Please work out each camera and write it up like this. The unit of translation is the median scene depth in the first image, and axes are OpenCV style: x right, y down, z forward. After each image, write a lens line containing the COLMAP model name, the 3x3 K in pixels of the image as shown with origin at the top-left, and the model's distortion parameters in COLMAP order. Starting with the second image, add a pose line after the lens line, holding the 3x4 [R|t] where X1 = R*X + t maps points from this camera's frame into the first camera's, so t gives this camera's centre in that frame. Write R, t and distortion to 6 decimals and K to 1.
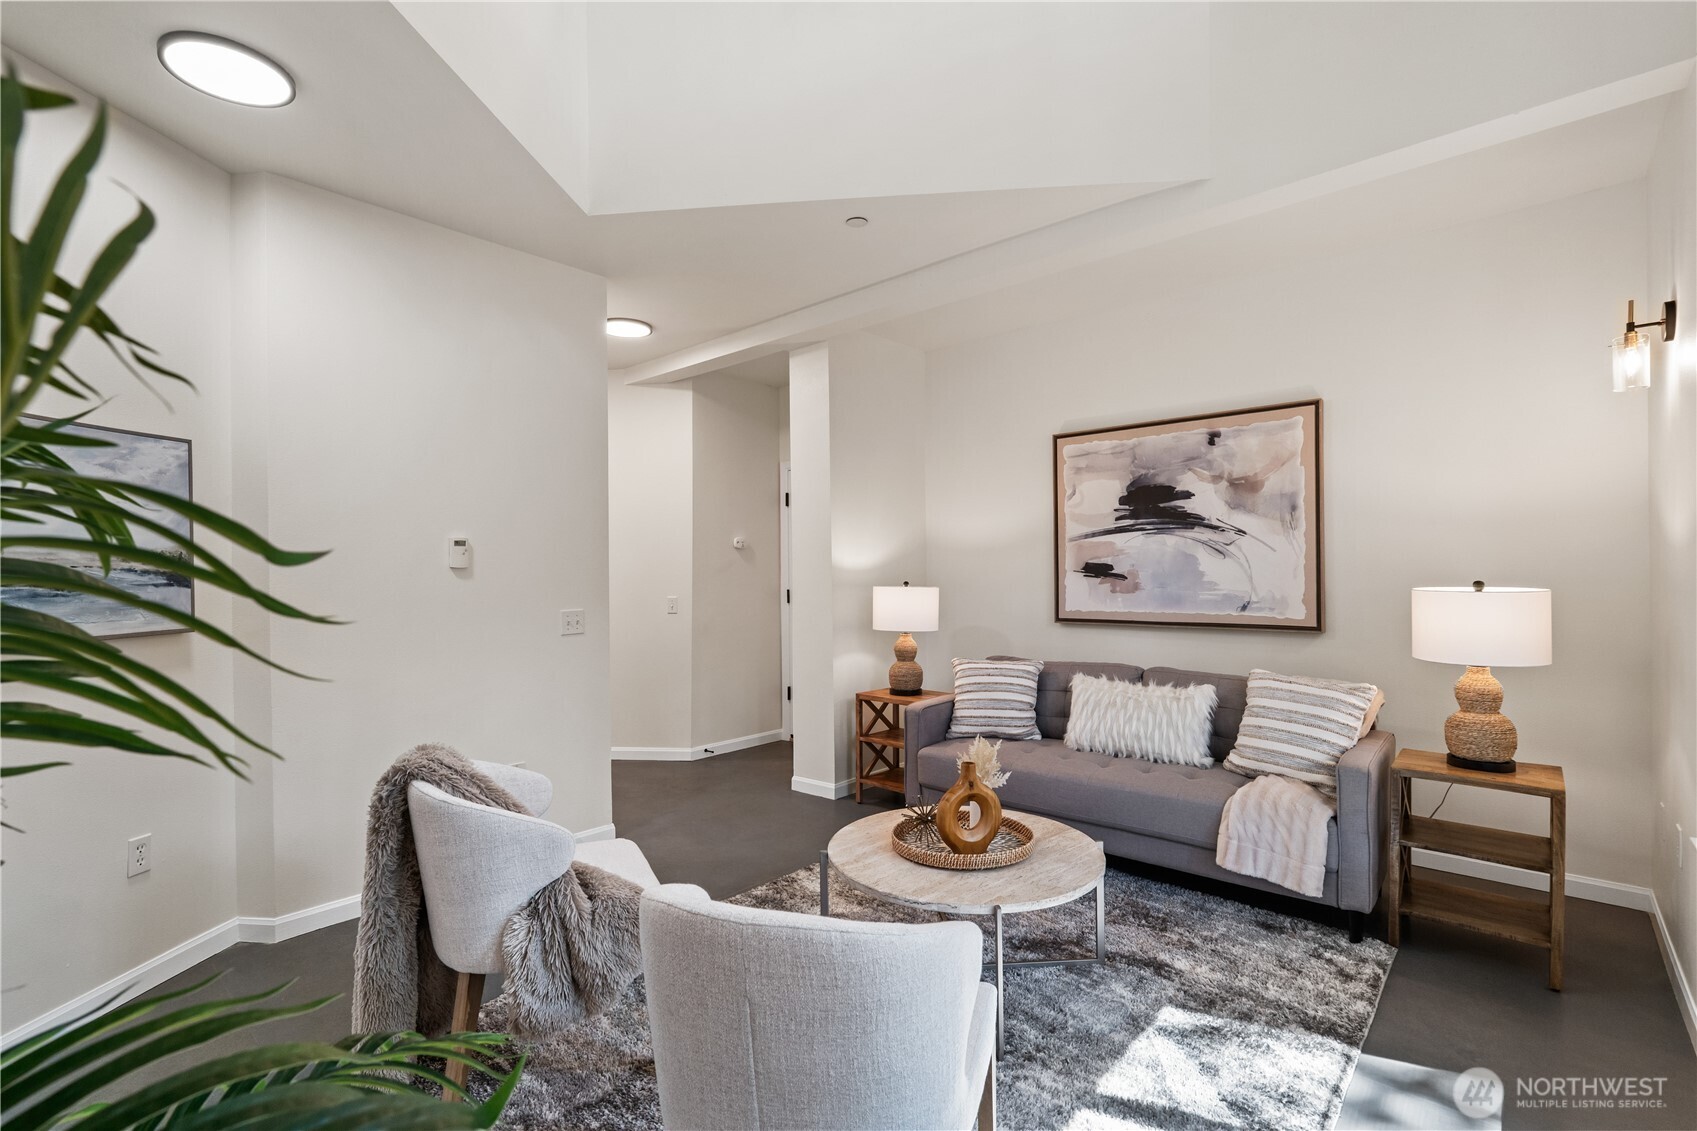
lens RADIAL K [[779.5, 0, 852.4], [0, 779.5, 570.7], [0, 0, 1]] dist [-0.004806, 0.001256]
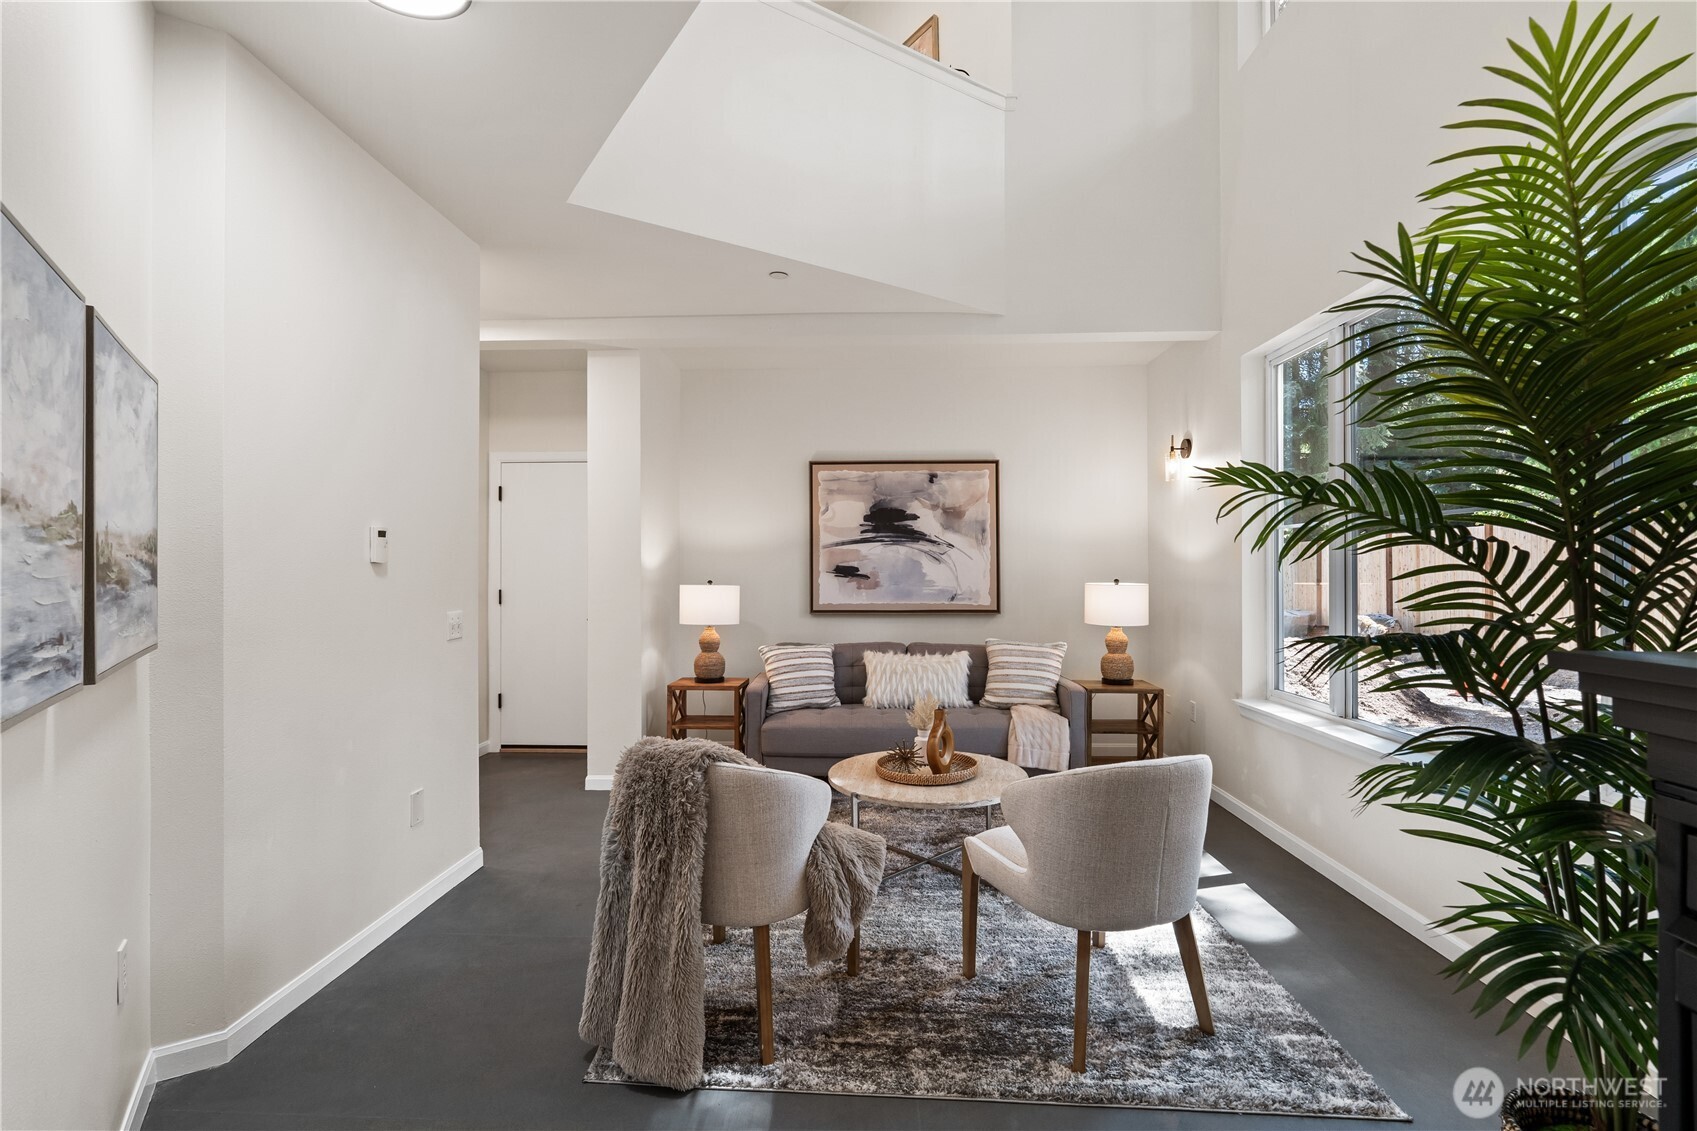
lens RADIAL K [[779.5, 0, 855.8], [0, 779.5, 560.9], [0, 0, 1]] dist [-0.004806, 0.001256]
pose [[0.758240, 0.016335, 0.651771, -0.562109], [-0.006598, 0.999827, -0.017383, 0.004538], [-0.651942, 0.008880, 0.758217, 0.026777]]
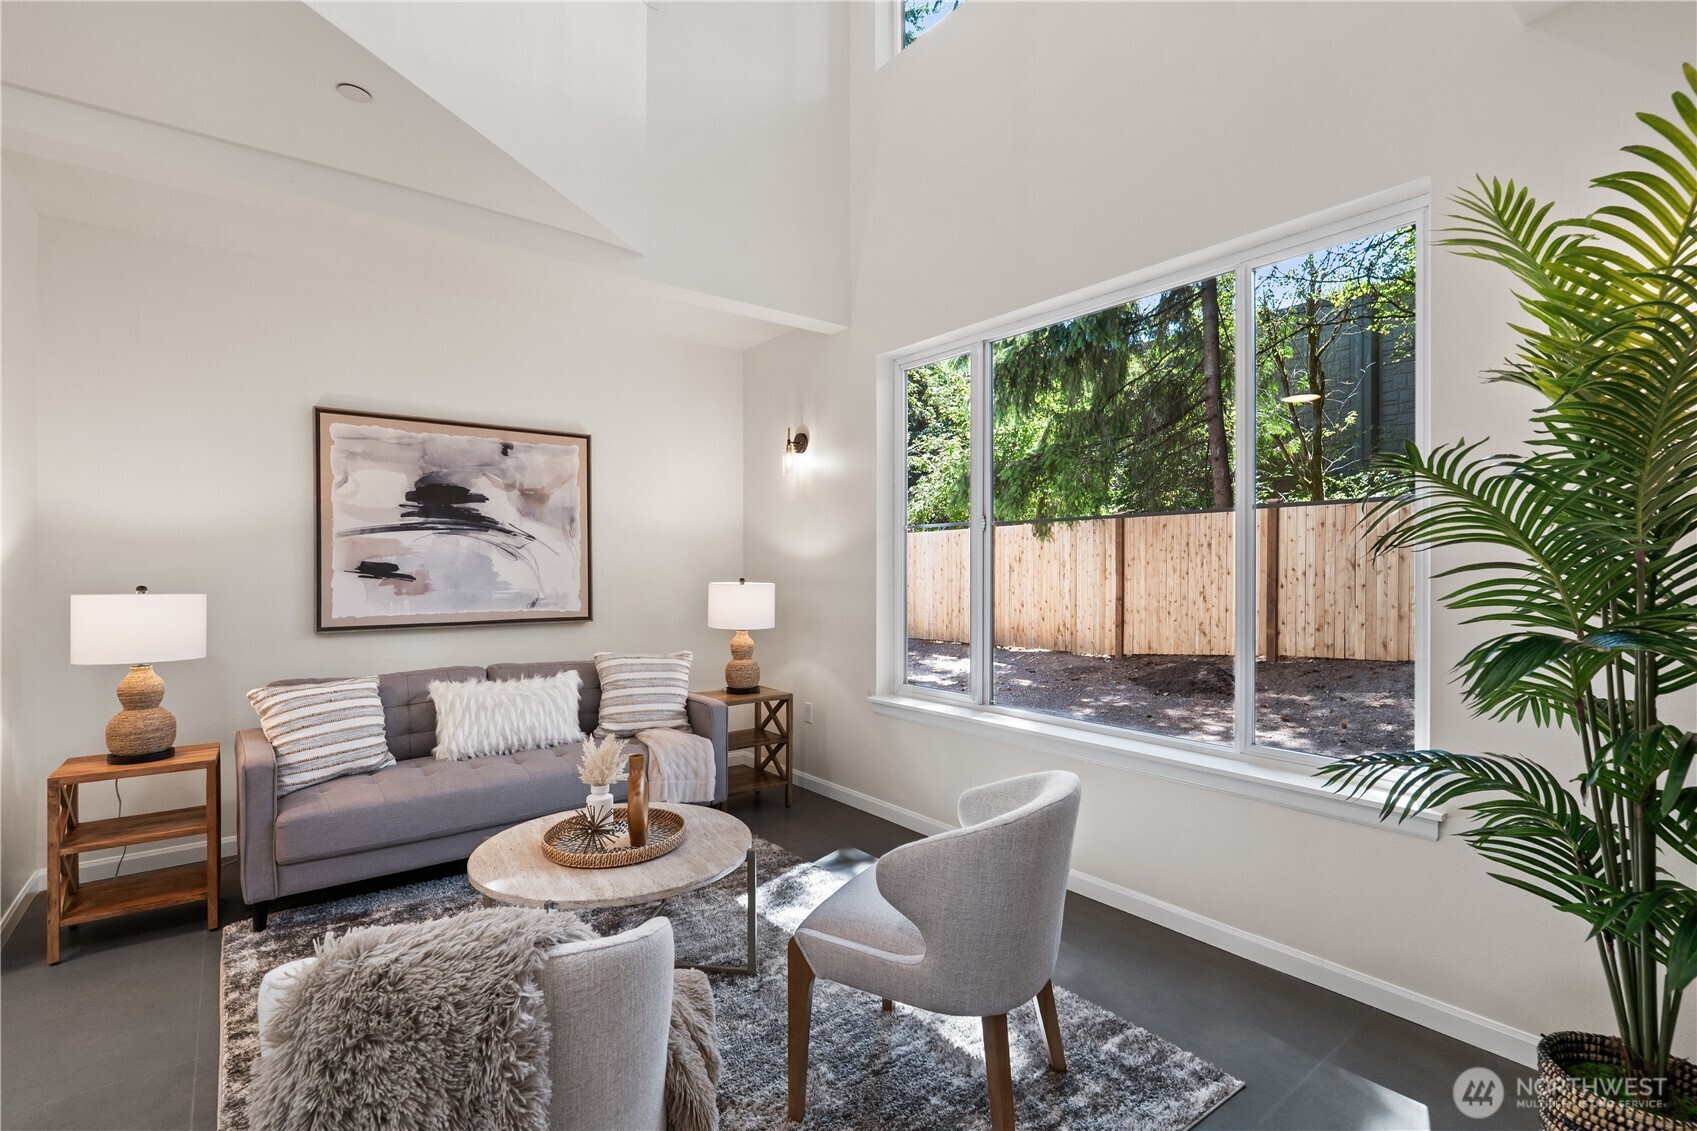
lens RADIAL K [[779.5, 0, 851.2], [0, 779.5, 567.5], [0, 0, 1]] dist [-0.004806, 0.001256]
pose [[0.165059, 0.009654, 0.986236, -0.532198], [-0.001171, 0.999953, -0.009592, 0.004436], [-0.986283, 0.000429, 0.165063, 0.352455]]
